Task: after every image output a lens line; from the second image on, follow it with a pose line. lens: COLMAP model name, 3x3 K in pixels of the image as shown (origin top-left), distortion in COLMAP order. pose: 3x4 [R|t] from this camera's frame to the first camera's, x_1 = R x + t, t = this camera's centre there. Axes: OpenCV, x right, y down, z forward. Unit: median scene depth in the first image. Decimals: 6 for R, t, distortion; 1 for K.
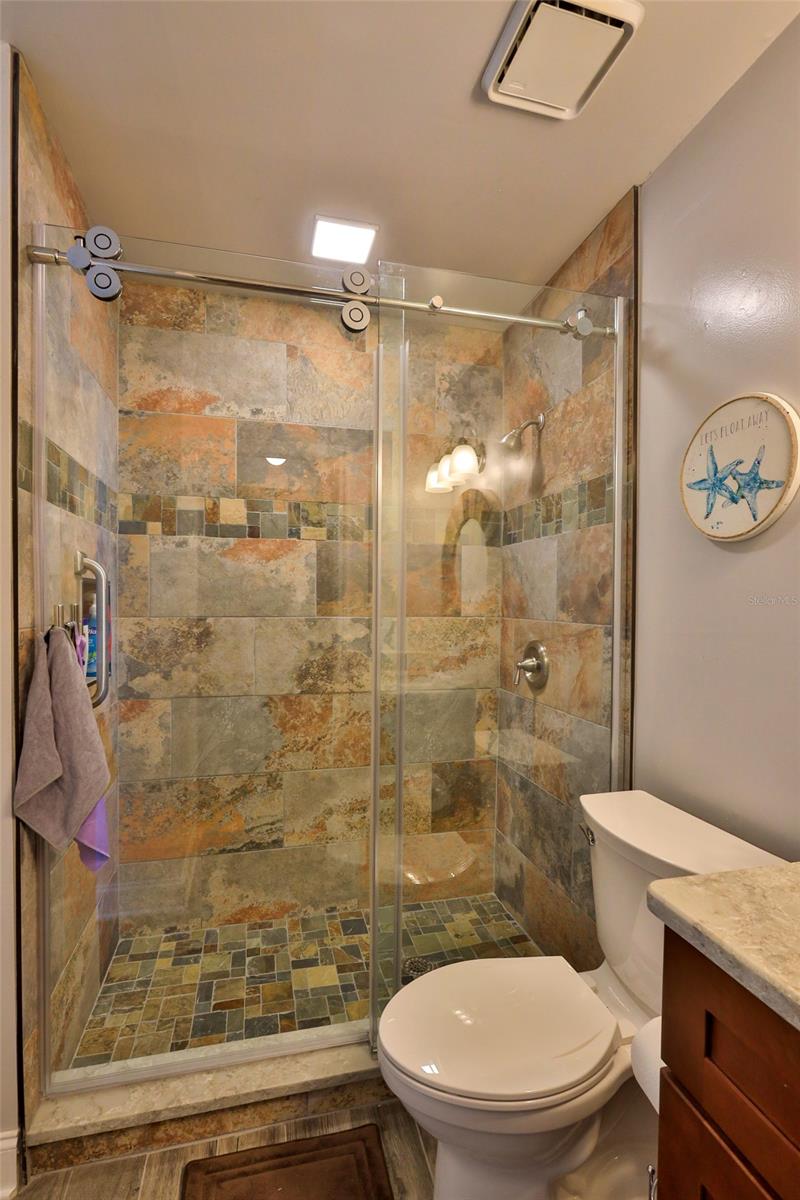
lens RADIAL K [[559.4, 0, 397.9], [0, 559.4, 605.7], [0, 0, 1]] dist [-0.000353, -0.000544]
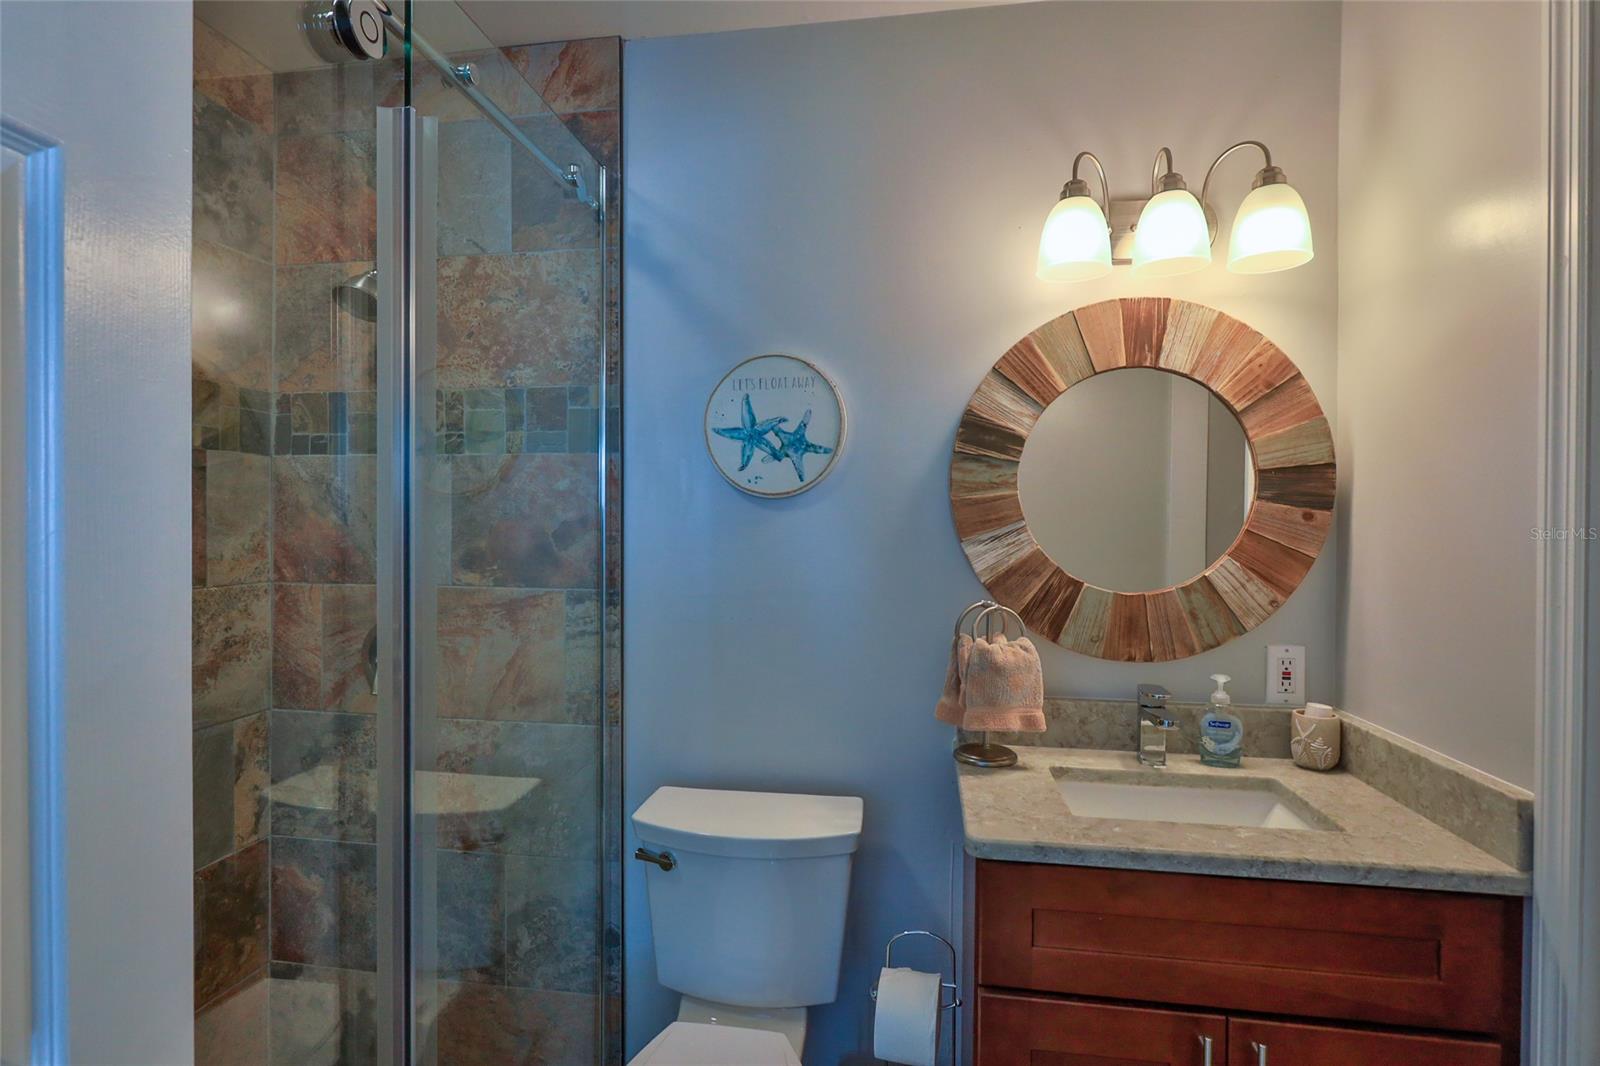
lens RADIAL K [[804.3, 0, 799.3], [0, 804.3, 525.0], [0, 0, 1]] dist [-0.003601, -0.000701]
pose [[0.398678, -0.012247, 0.917009, -0.481373], [0.005043, 0.999925, 0.011162, -0.059721], [-0.917077, 0.000174, 0.398709, 0.281269]]
